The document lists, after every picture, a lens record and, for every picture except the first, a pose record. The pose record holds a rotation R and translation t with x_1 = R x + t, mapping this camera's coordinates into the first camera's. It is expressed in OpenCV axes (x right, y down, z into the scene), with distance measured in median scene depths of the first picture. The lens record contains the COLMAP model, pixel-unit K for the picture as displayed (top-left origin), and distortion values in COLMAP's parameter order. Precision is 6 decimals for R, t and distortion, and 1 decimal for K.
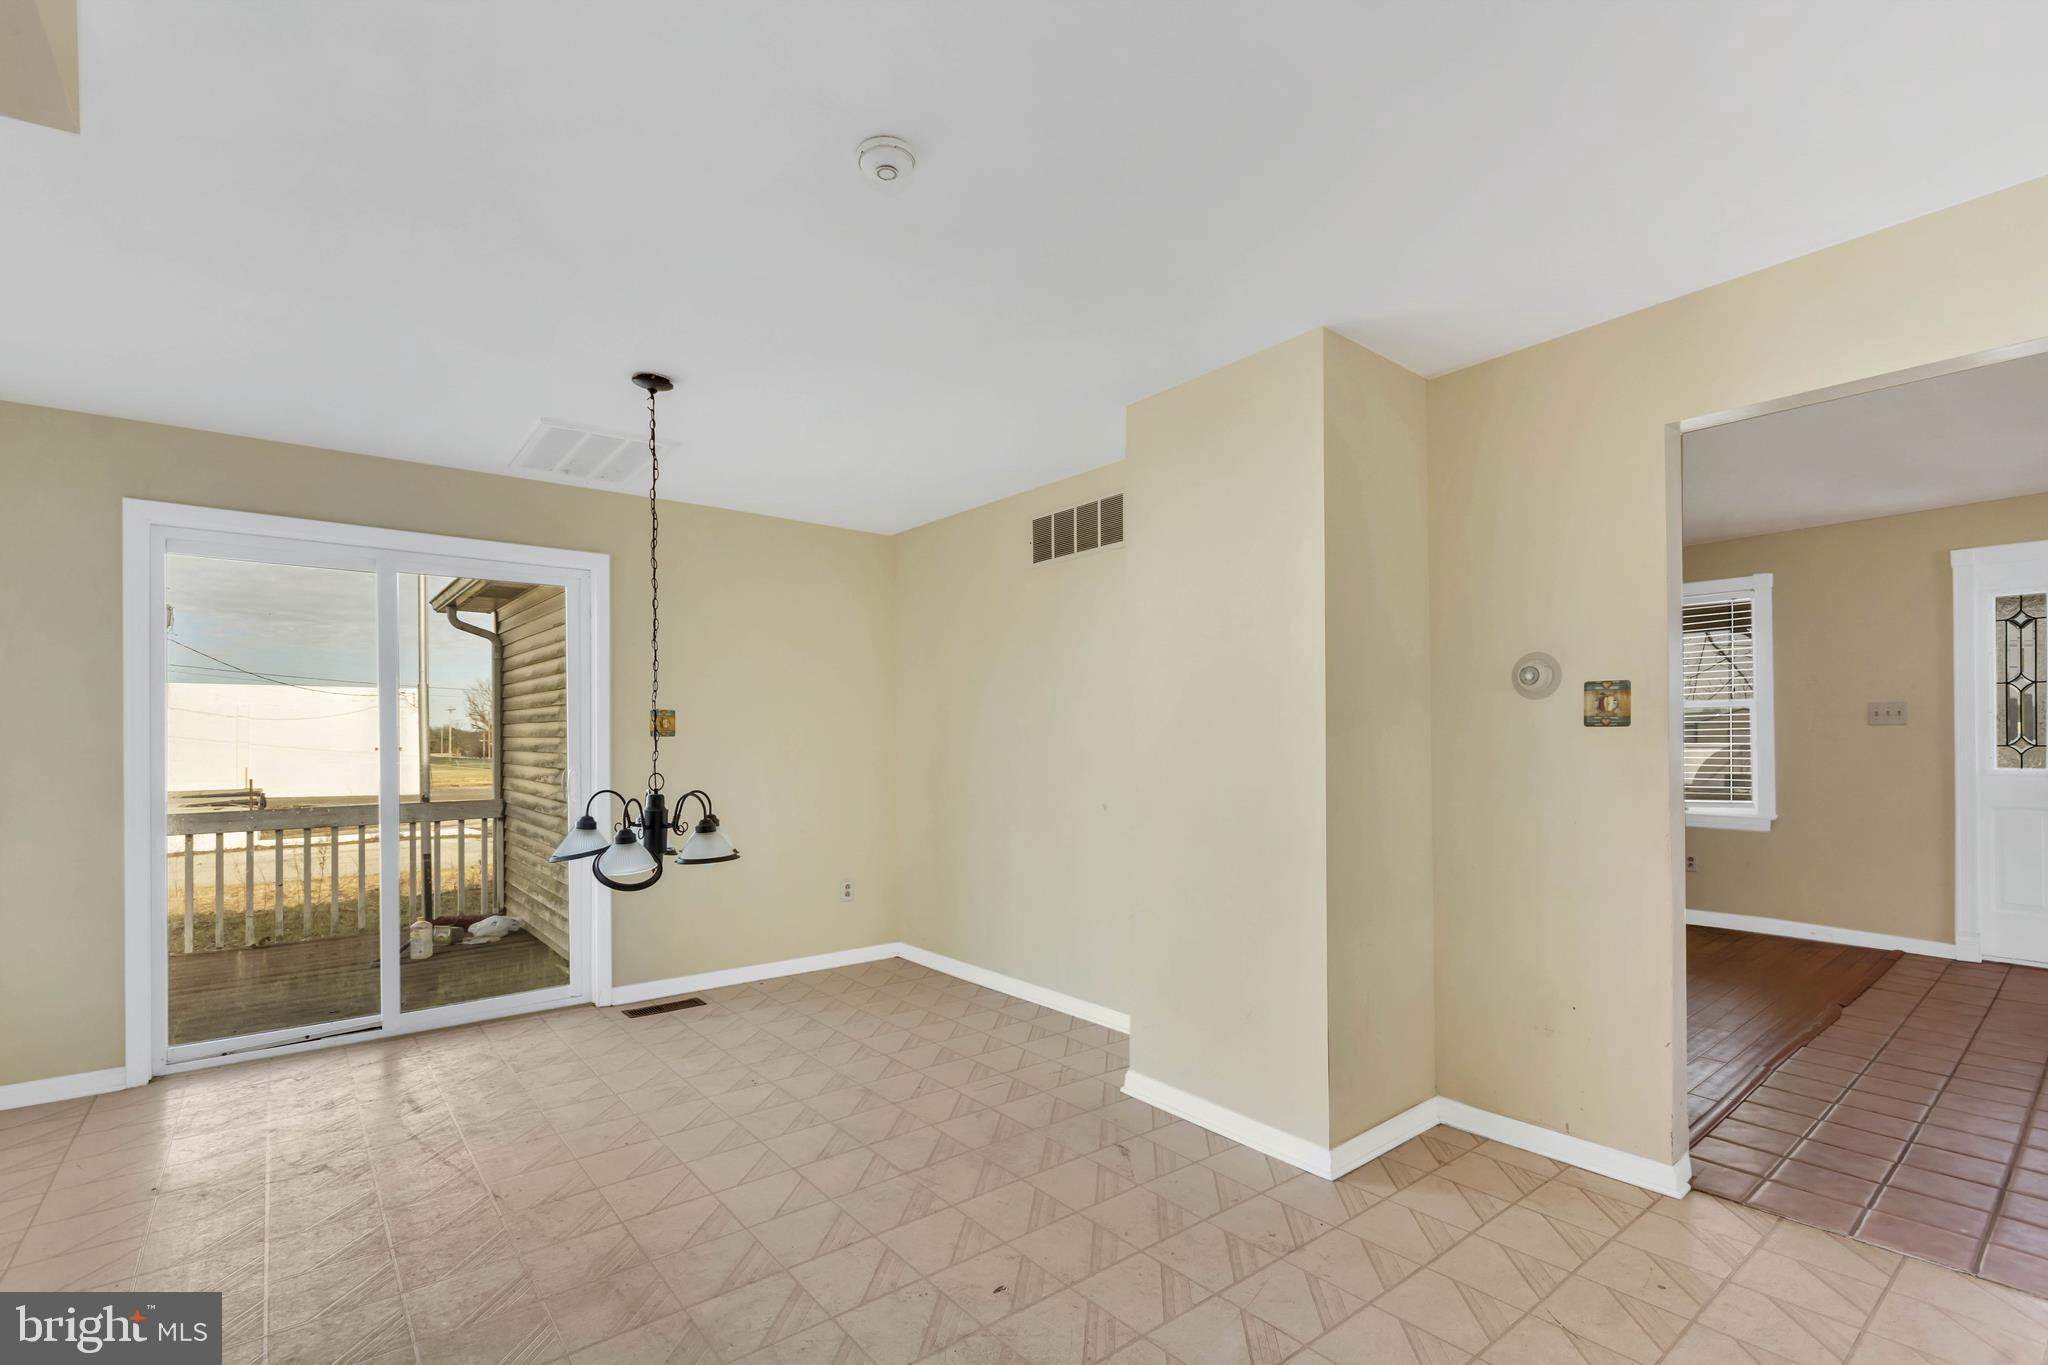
lens RADIAL K [[932.2, 0, 1028.7], [0, 932.2, 730.4], [0, 0, 1]] dist [0.002181, 0.000185]
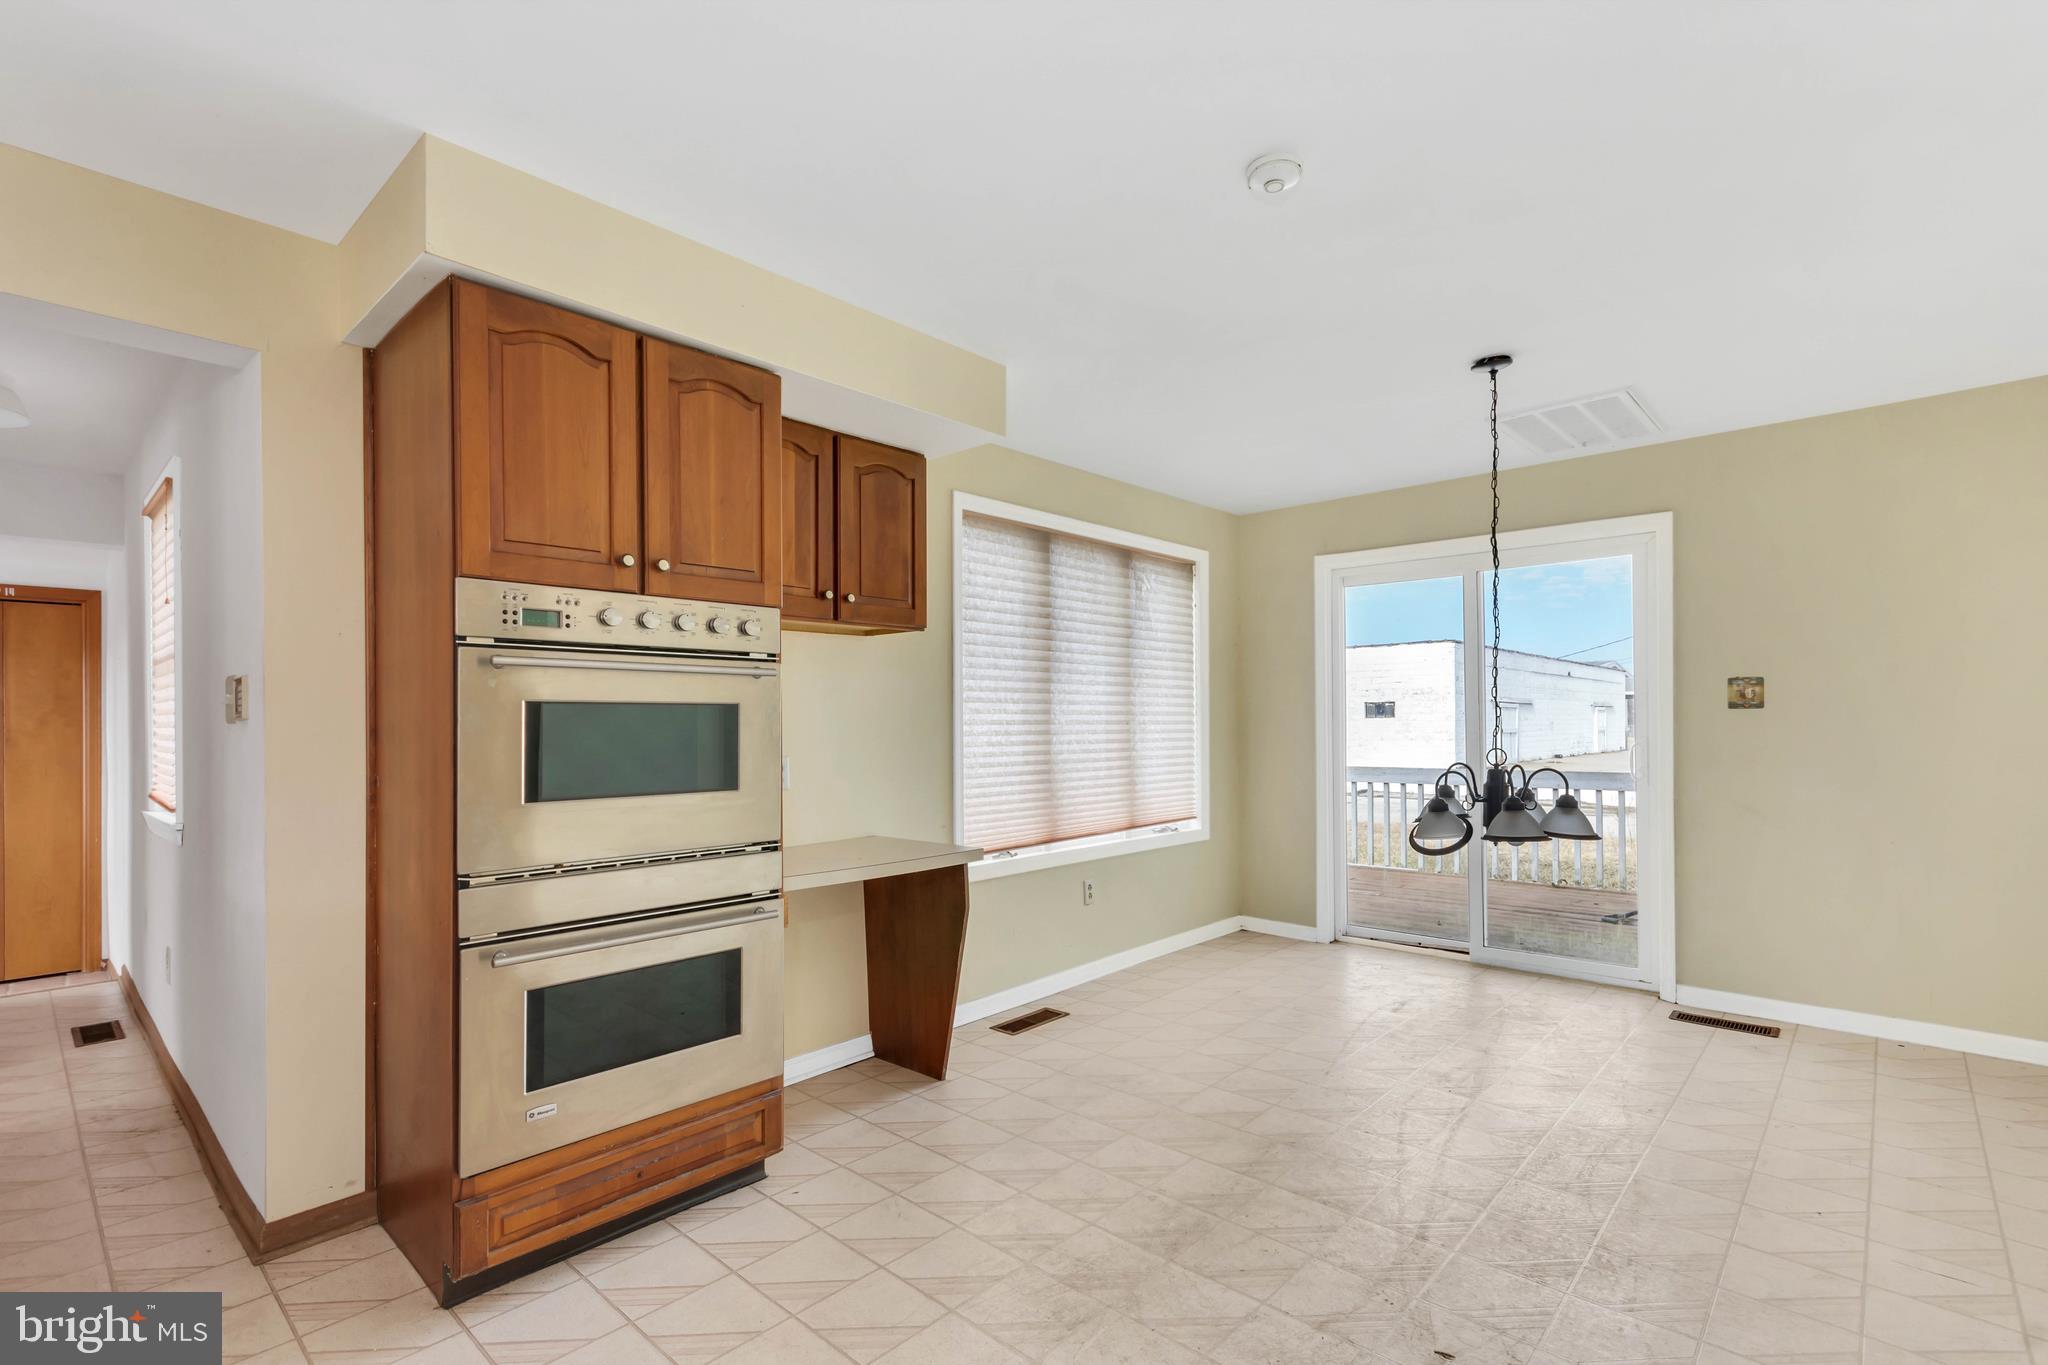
lens RADIAL K [[940.8, 0, 1035.2], [0, 940.8, 713.4], [0, 0, 1]] dist [0.002226, 0.000335]
pose [[0.149005, -0.001154, -0.988836, 0.421961], [0.016988, 0.999855, 0.001393, -0.001479], [0.988690, -0.017006, 0.149003, 0.274620]]
